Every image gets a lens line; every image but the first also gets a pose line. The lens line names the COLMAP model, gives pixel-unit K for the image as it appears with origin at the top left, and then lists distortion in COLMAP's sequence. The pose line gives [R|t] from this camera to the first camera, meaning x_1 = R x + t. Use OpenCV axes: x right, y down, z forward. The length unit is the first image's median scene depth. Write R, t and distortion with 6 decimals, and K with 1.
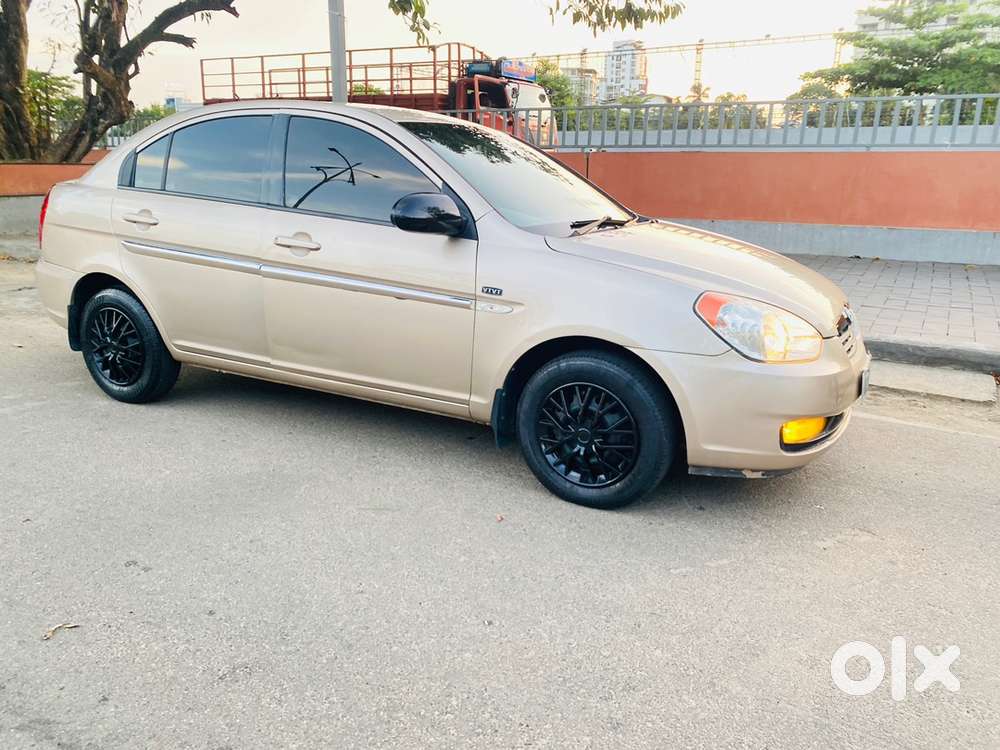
lens RADIAL K [[765.0, 0, 500.0], [0, 765.0, 375.0], [0, 0, 1]] dist [0.033513, -0.042569]
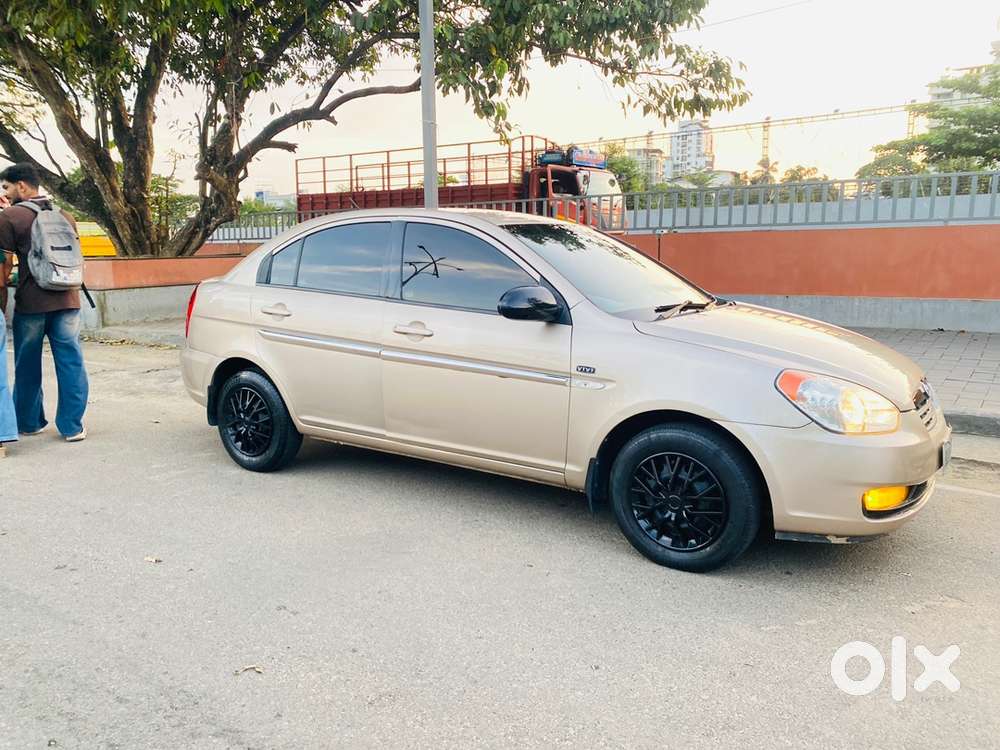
lens RADIAL K [[780.7, 0, 476.5], [0, 780.7, 376.5], [0, 0, 1]] dist [0.039198, -0.048367]
pose [[0.993994, -0.008974, -0.109066, -0.038755], [-0.001423, 0.995488, -0.094877, 0.006510], [0.109426, 0.094462, 0.989496, -0.125132]]
